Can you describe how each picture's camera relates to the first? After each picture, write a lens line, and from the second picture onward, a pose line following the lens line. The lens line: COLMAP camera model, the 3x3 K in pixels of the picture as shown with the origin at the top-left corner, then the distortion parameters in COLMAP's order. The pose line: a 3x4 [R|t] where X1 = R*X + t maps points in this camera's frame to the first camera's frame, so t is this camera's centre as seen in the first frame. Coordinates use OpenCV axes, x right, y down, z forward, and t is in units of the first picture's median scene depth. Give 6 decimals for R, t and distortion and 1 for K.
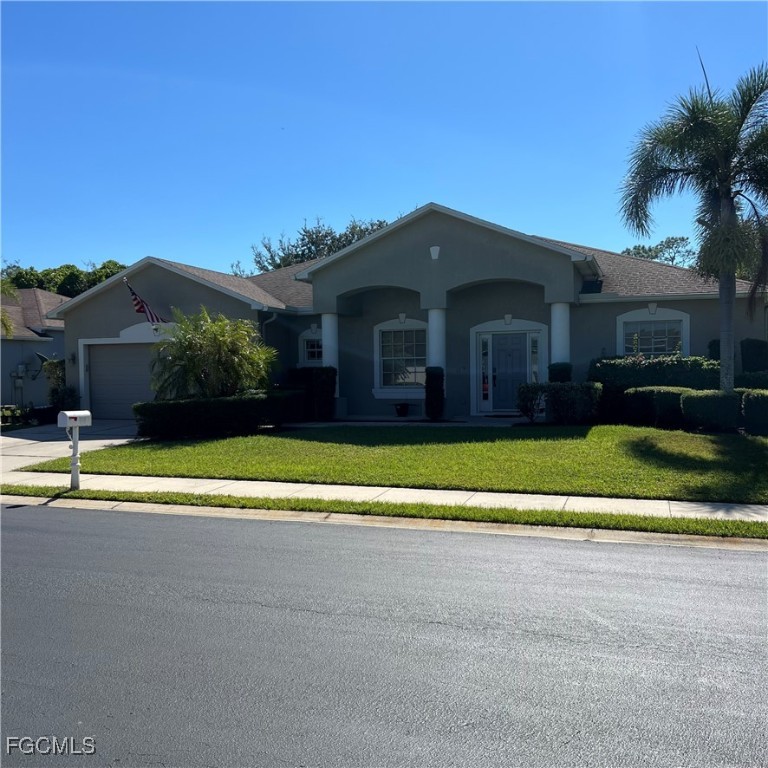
lens RADIAL K [[720.2, 0, 385.2], [0, 720.2, 406.5], [0, 0, 1]] dist [0.048412, 0.001049]
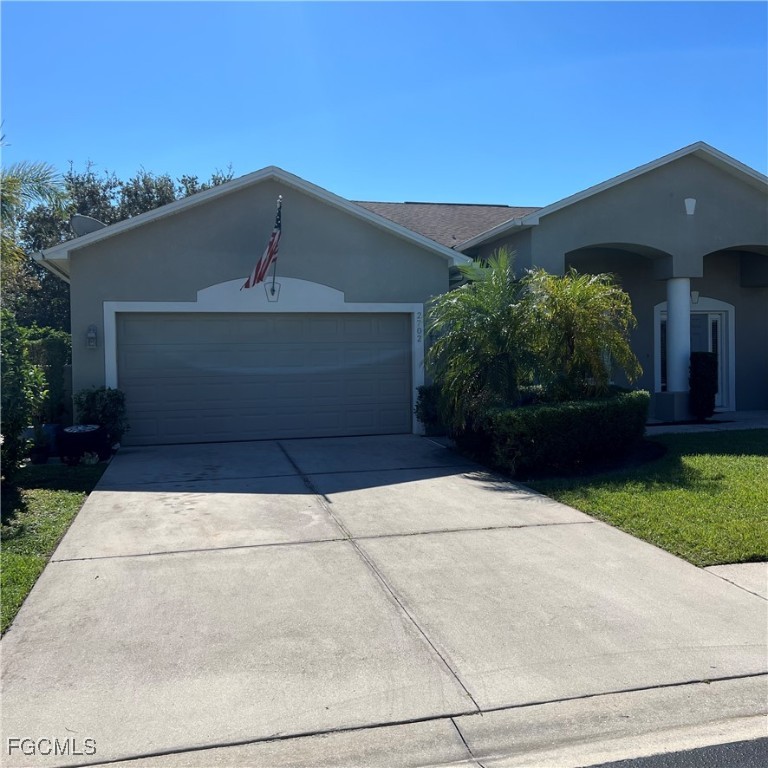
lens RADIAL K [[754.4, 0, 382.4], [0, 754.4, 369.3], [0, 0, 1]] dist [0.015853, 0.012455]
pose [[0.846004, -0.007005, 0.533130, -0.645238], [0.034046, 0.998583, -0.040905, -0.014783], [-0.532088, 0.052756, 0.845044, 0.489086]]
